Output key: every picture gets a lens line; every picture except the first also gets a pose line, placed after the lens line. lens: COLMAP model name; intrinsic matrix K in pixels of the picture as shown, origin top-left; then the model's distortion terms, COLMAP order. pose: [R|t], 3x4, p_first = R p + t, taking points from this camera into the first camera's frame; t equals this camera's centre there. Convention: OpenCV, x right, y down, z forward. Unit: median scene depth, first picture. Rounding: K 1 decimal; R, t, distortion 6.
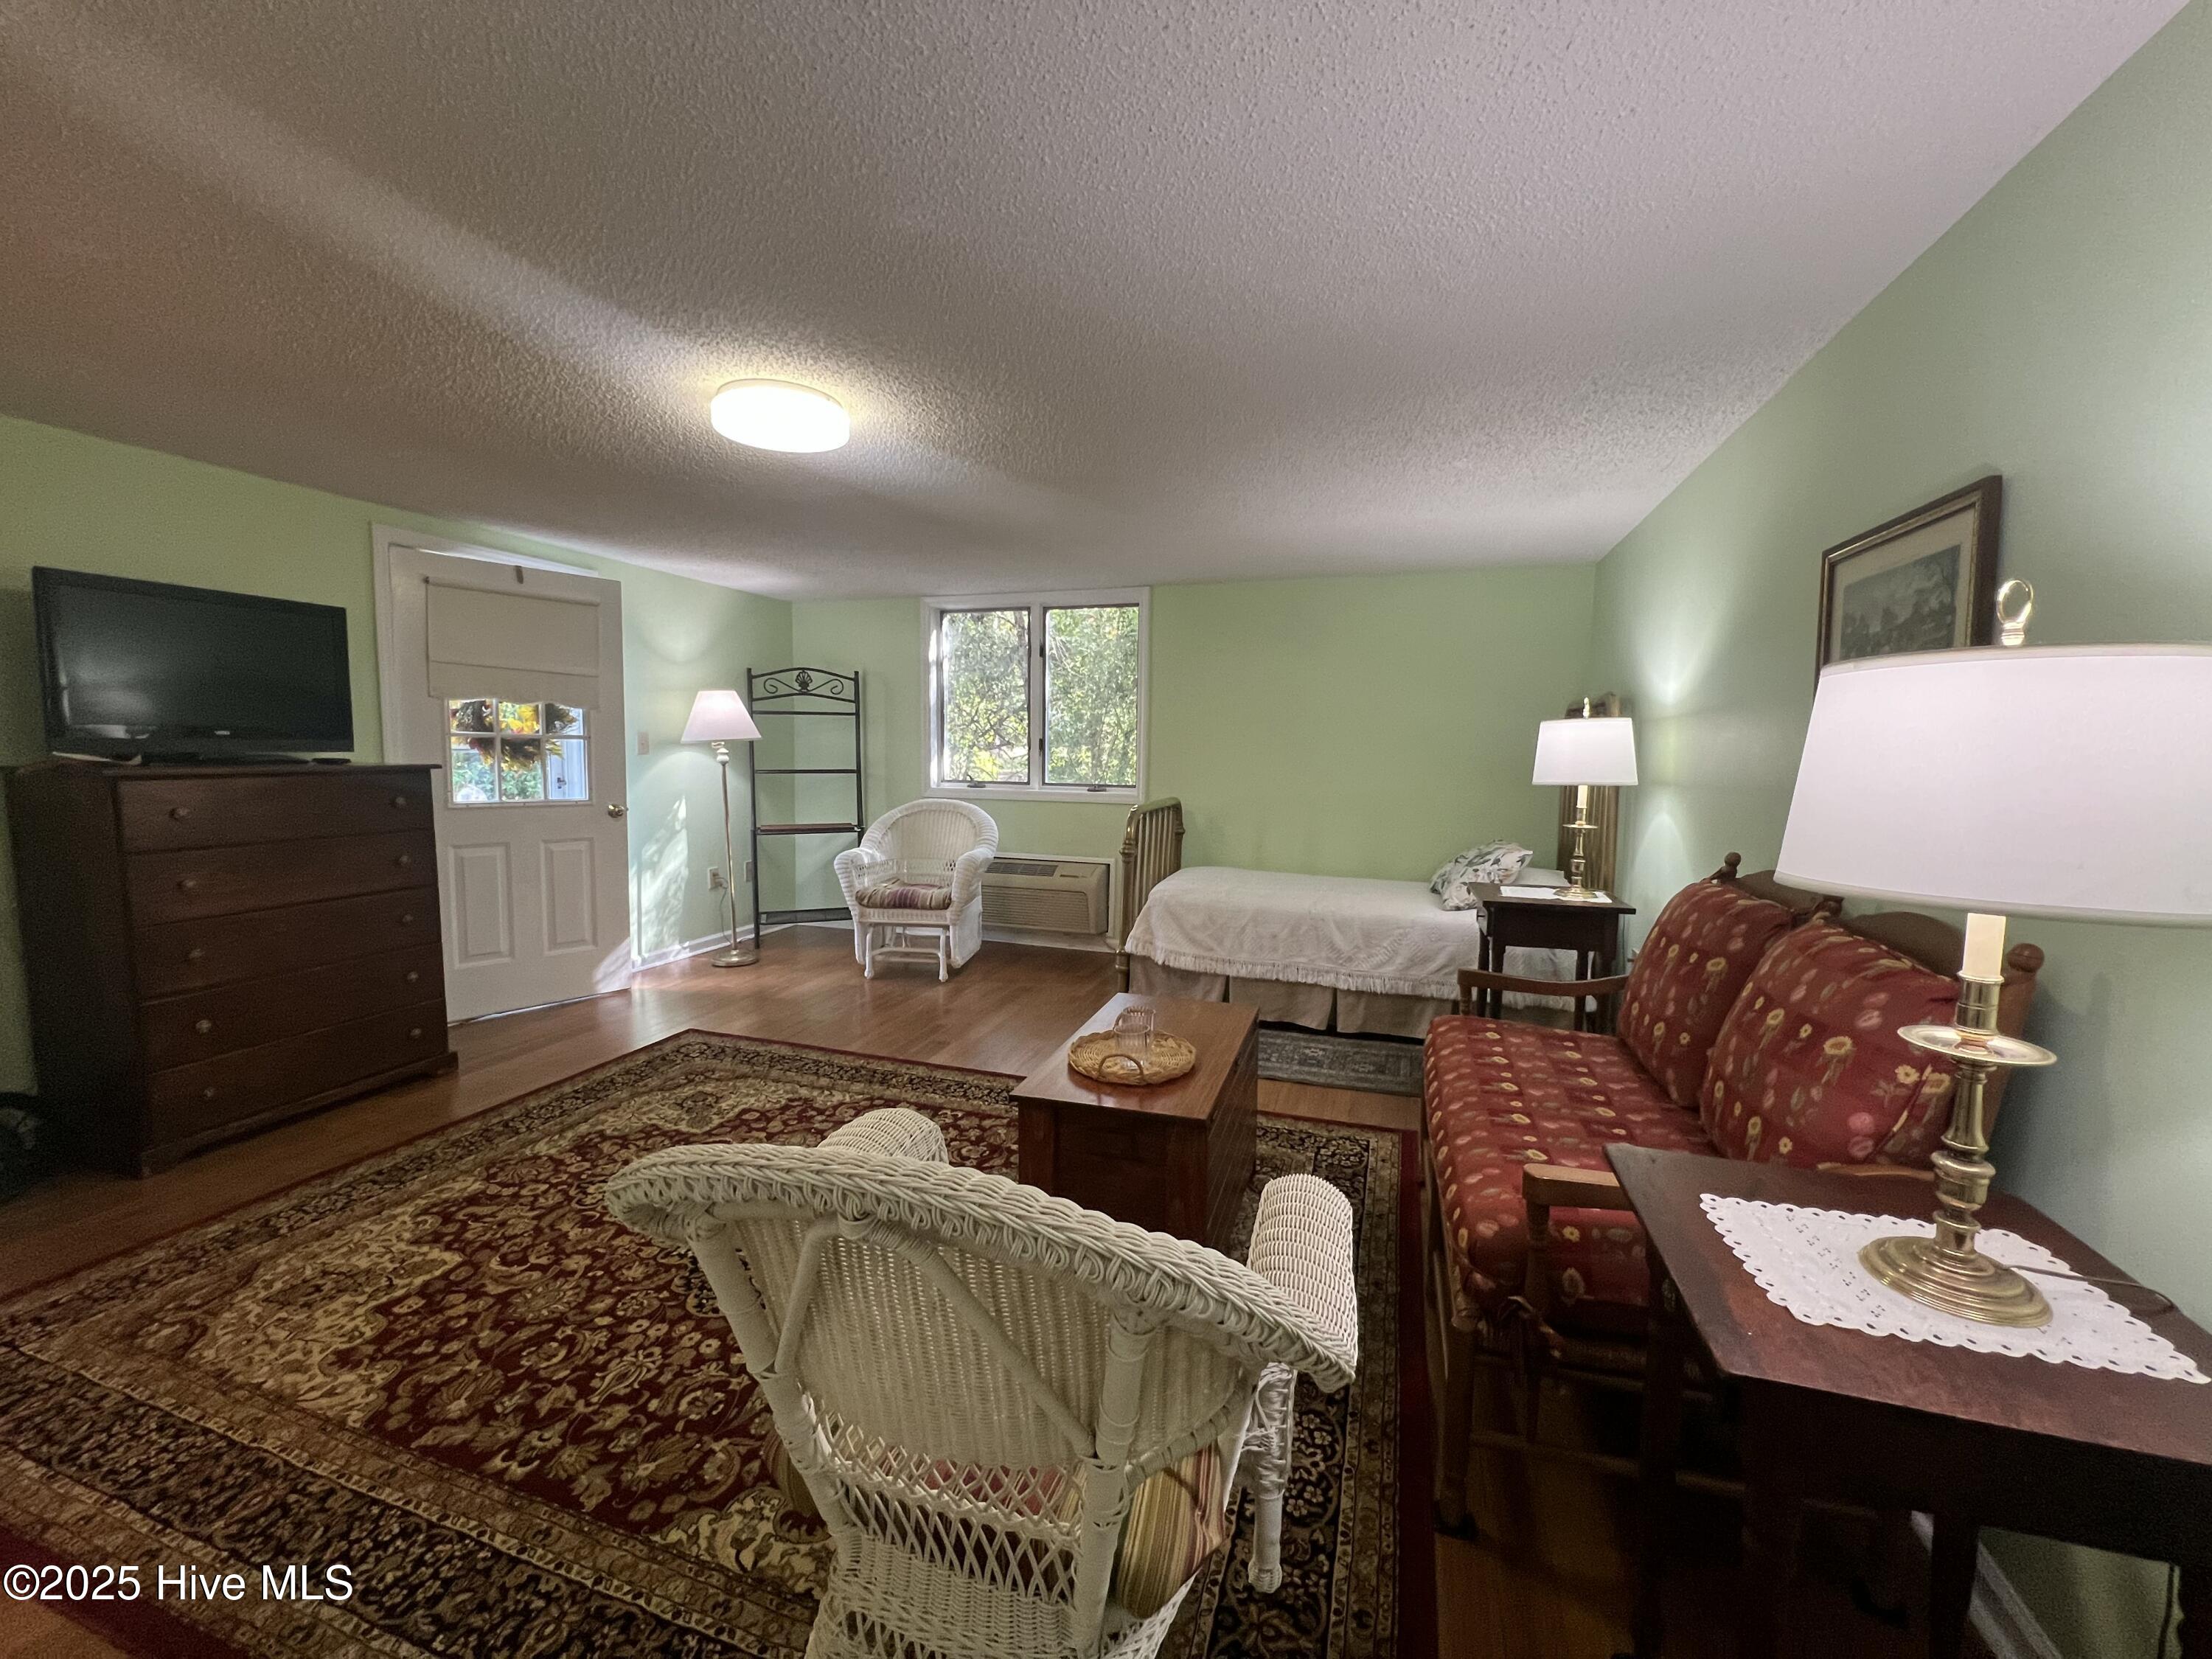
lens RADIAL K [[889.1, 0, 1092.6], [0, 889.1, 828.7], [0, 0, 1]] dist [-0.003838, 0.001647]
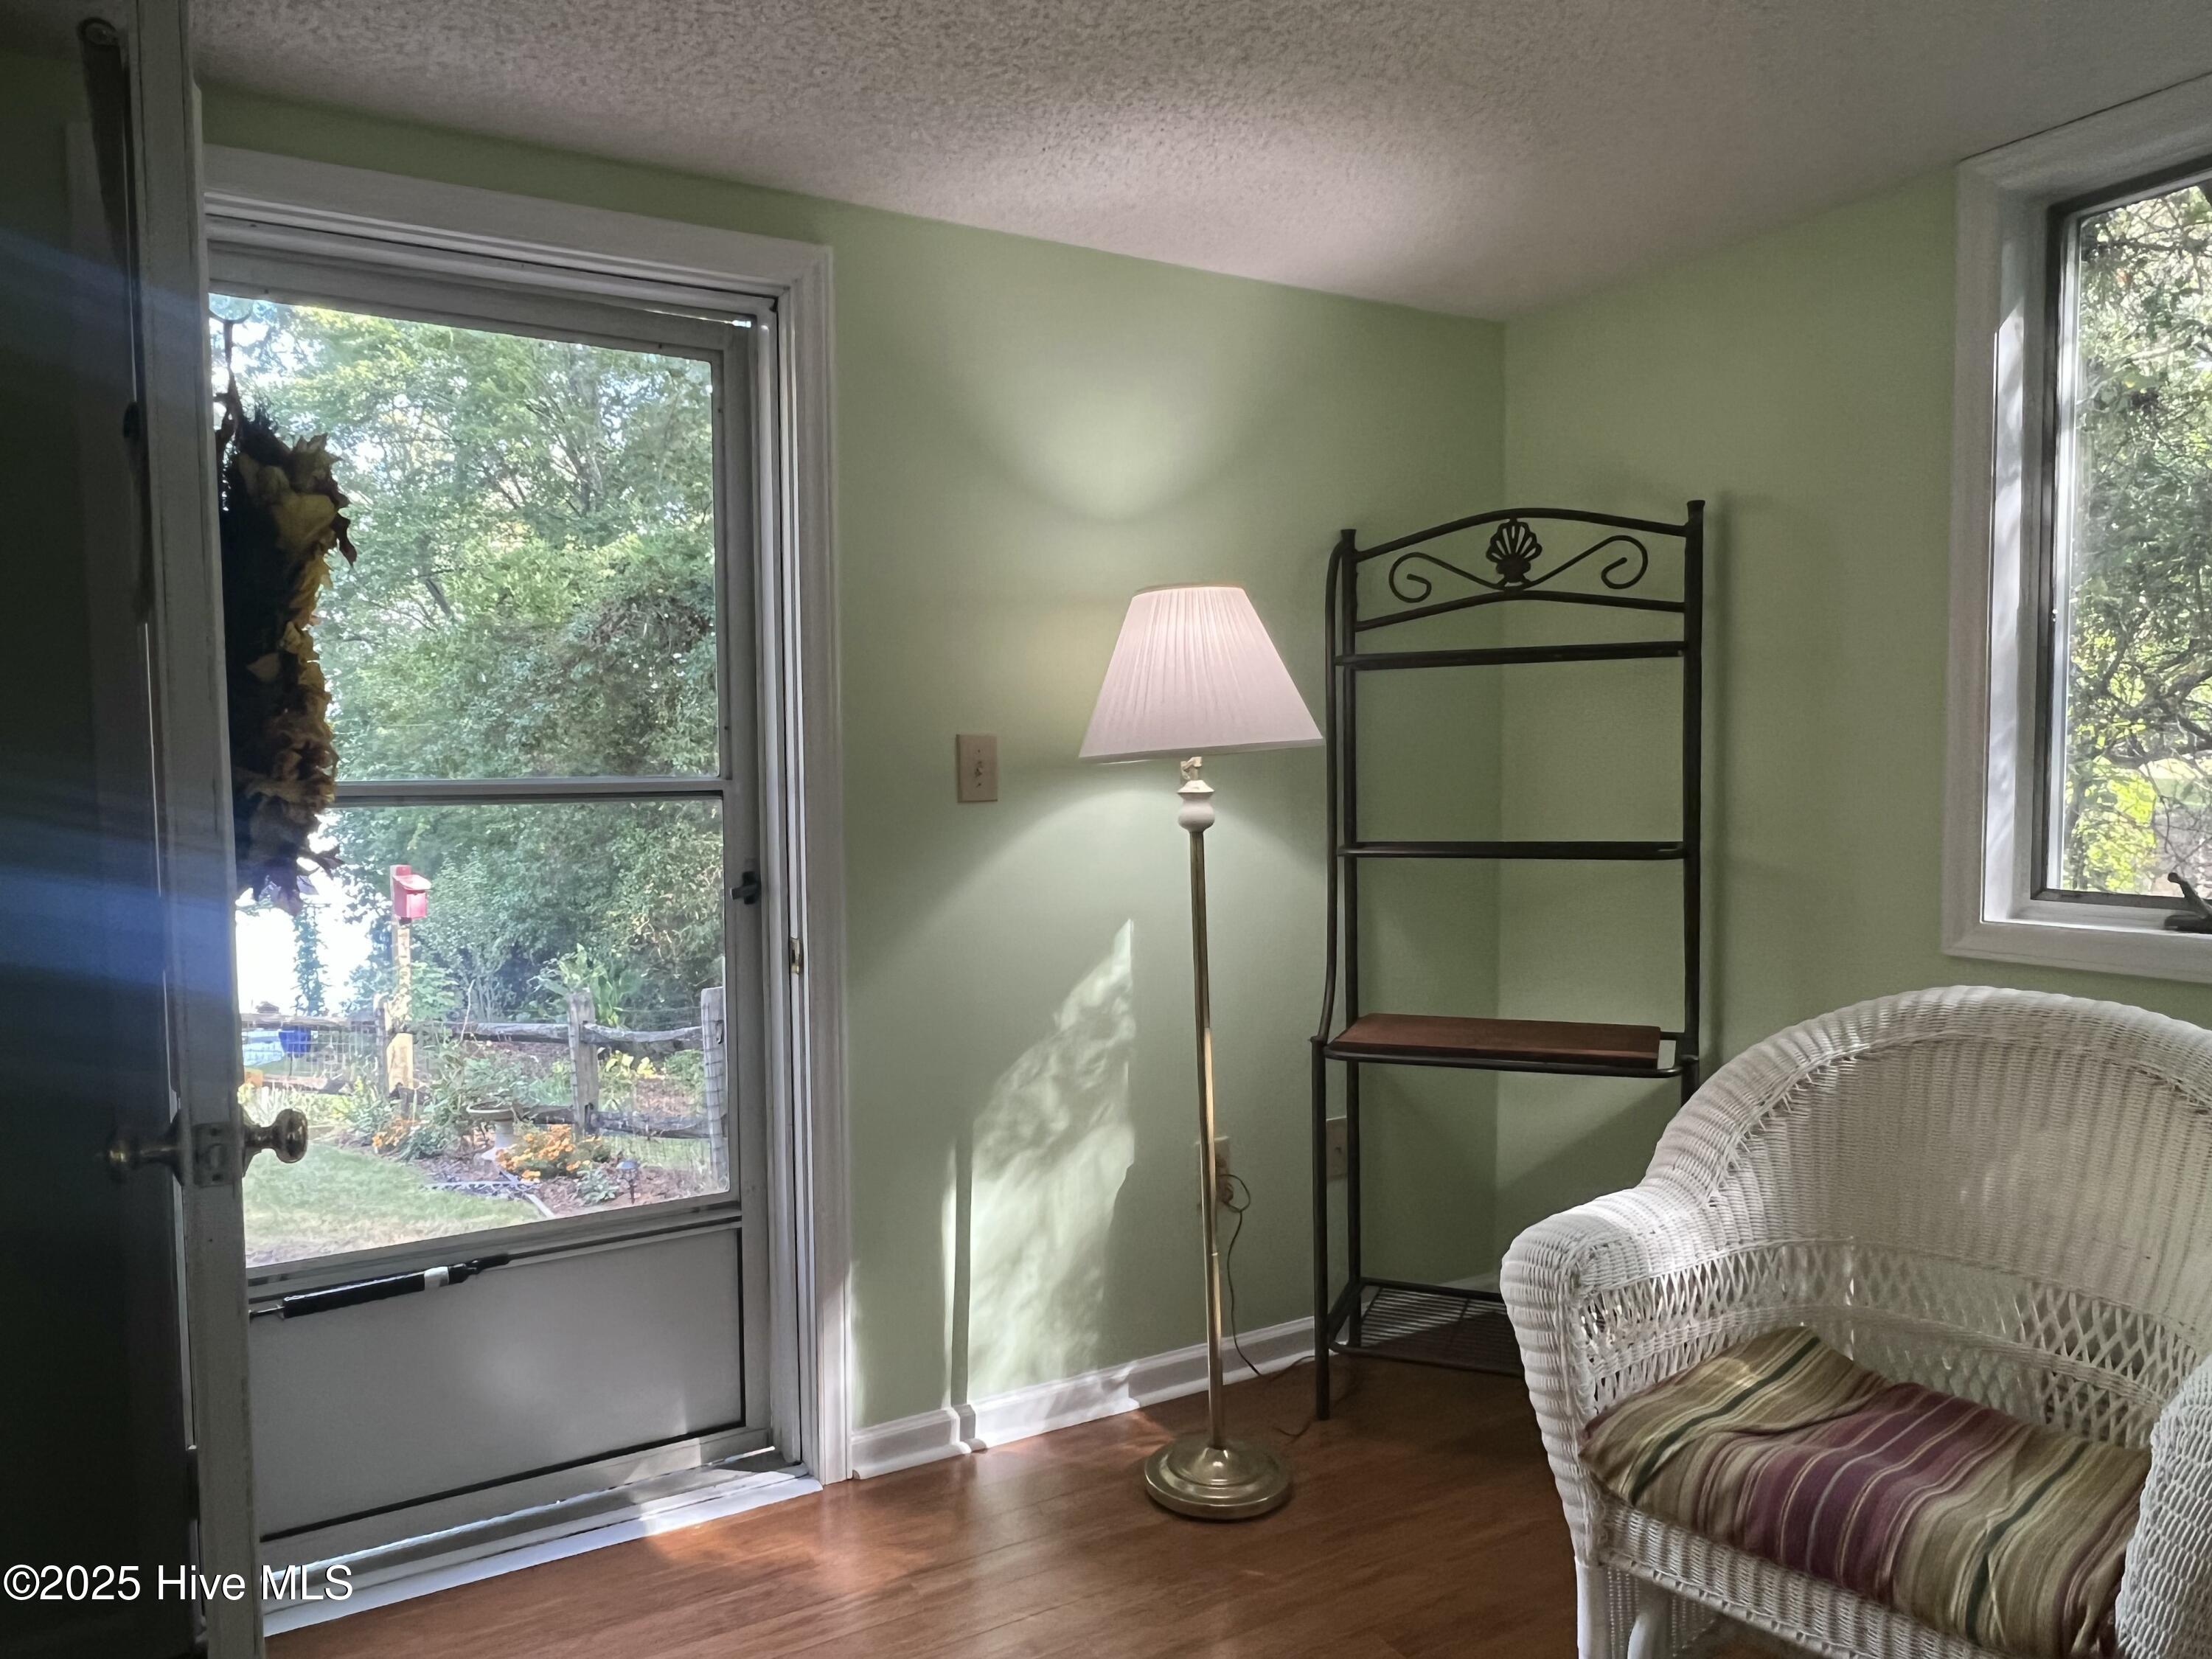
lens RADIAL K [[1478.2, 0, 1100.2], [0, 1478.2, 846.3], [0, 0, 1]] dist [0.023216, 0.000451]
pose [[0.756262, 0.014611, -0.654106, -0.125859], [-0.037090, 0.999100, -0.020565, -0.064166], [0.653217, 0.039814, 0.756123, 0.683376]]
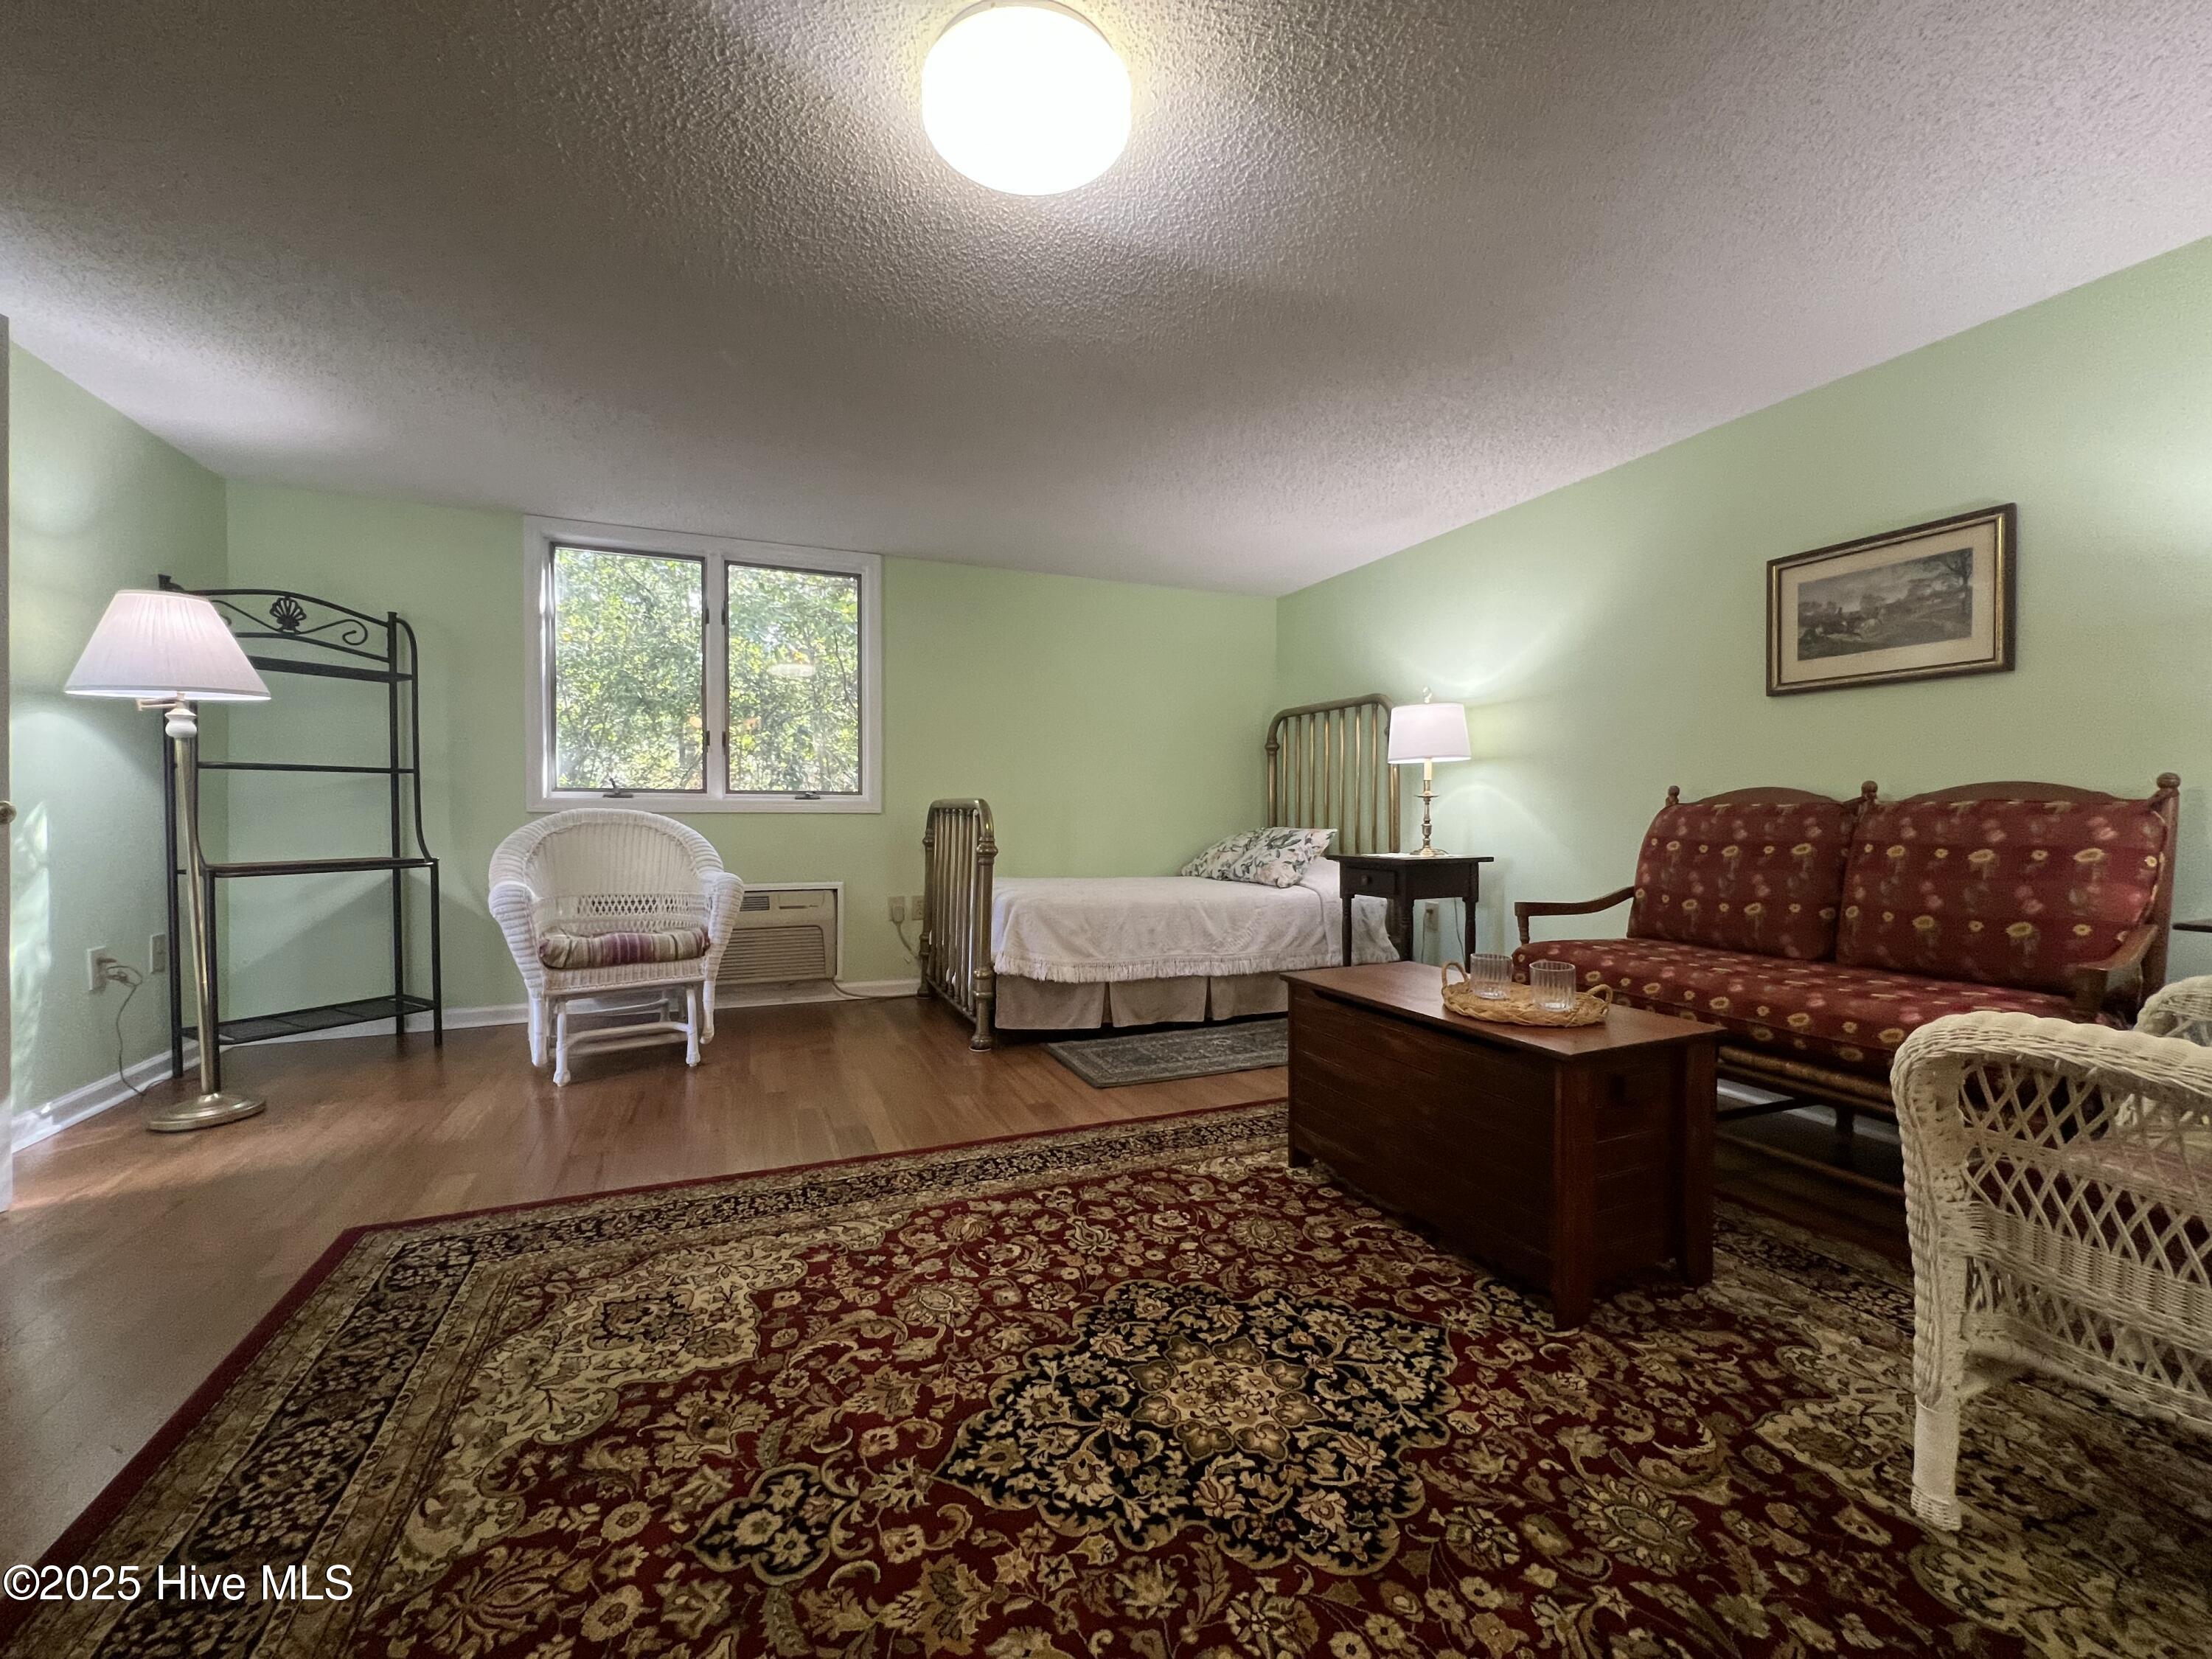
lens RADIAL K [[889.1, 0, 1100.8], [0, 889.1, 829.7], [0, 0, 1]] dist [-0.003838, 0.001647]
pose [[0.750244, -0.023732, 0.660735, -0.408912], [0.067867, 0.996841, -0.041258, 0.044860], [-0.657669, 0.075796, 0.749484, 0.293918]]
